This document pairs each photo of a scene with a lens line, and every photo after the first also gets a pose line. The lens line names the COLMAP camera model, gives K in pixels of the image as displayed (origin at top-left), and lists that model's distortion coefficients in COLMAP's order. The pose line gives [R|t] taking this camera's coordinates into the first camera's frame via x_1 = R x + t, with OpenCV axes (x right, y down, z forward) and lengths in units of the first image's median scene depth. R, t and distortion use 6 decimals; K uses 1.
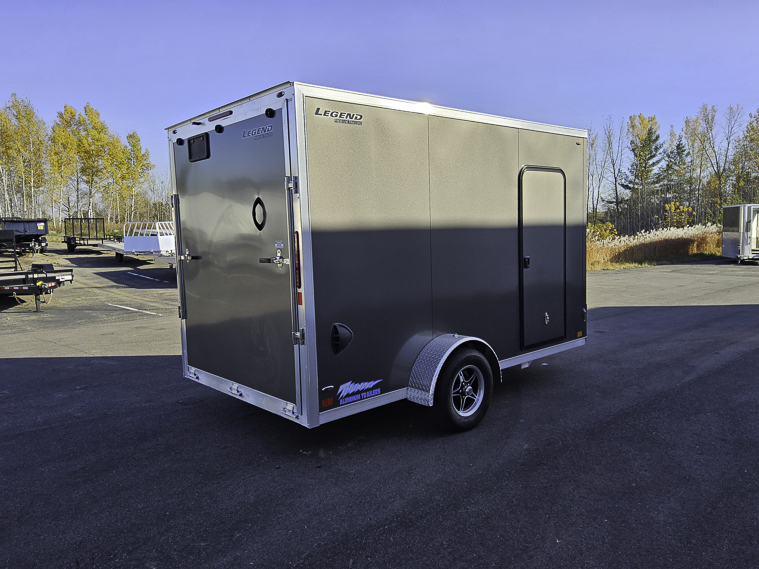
lens RADIAL K [[574.0, 0, 377.6], [0, 574.0, 287.1], [0, 0, 1]] dist [0.043332, -0.070515]
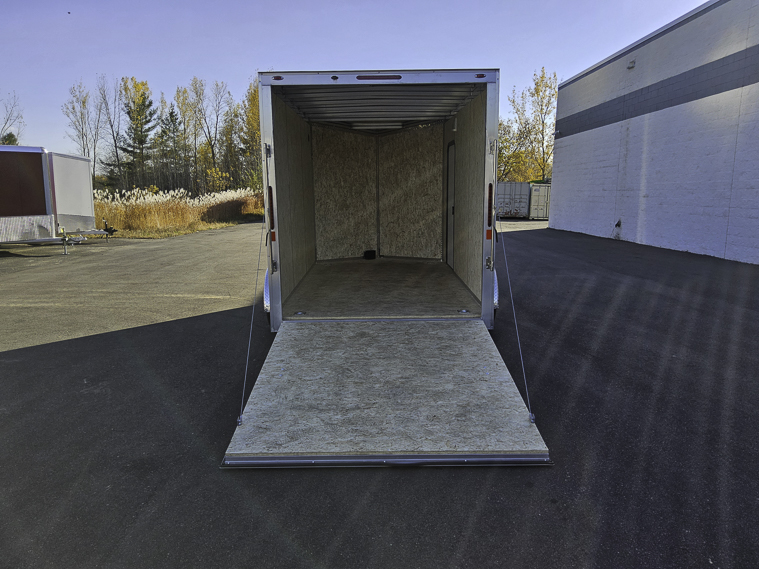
lens RADIAL K [[574.0, 0, 379.0], [0, 574.0, 286.8], [0, 0, 1]] dist [0.043332, -0.070515]
pose [[0.662246, -0.118092, 0.739922, -0.045713], [0.073380, 0.992977, 0.092803, -0.000016], [-0.745685, -0.007163, 0.666261, 0.010449]]
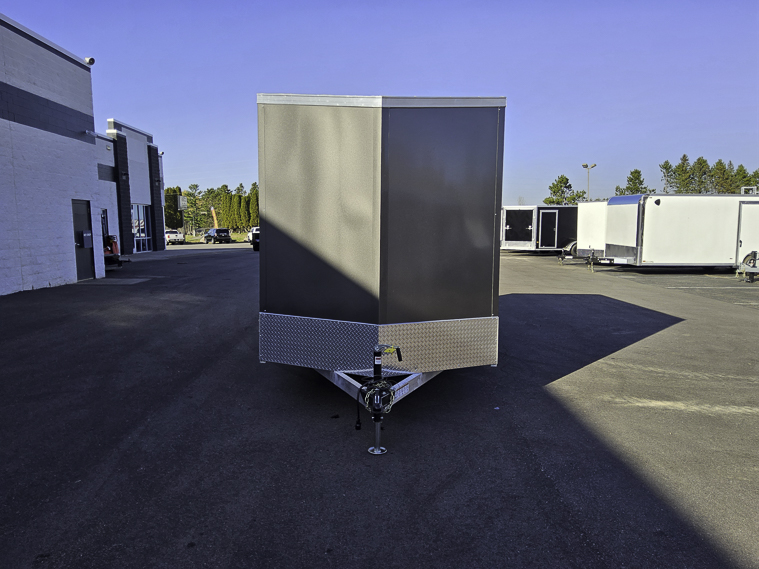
lens RADIAL K [[574.0, 0, 375.9], [0, 574.0, 281.0], [0, 0, 1]] dist [0.043332, -0.070515]
pose [[-0.669765, 0.074781, -0.738798, 0.047815], [-0.073428, 0.983371, 0.166103, -0.008837], [0.738934, 0.165498, -0.653136, 0.092952]]
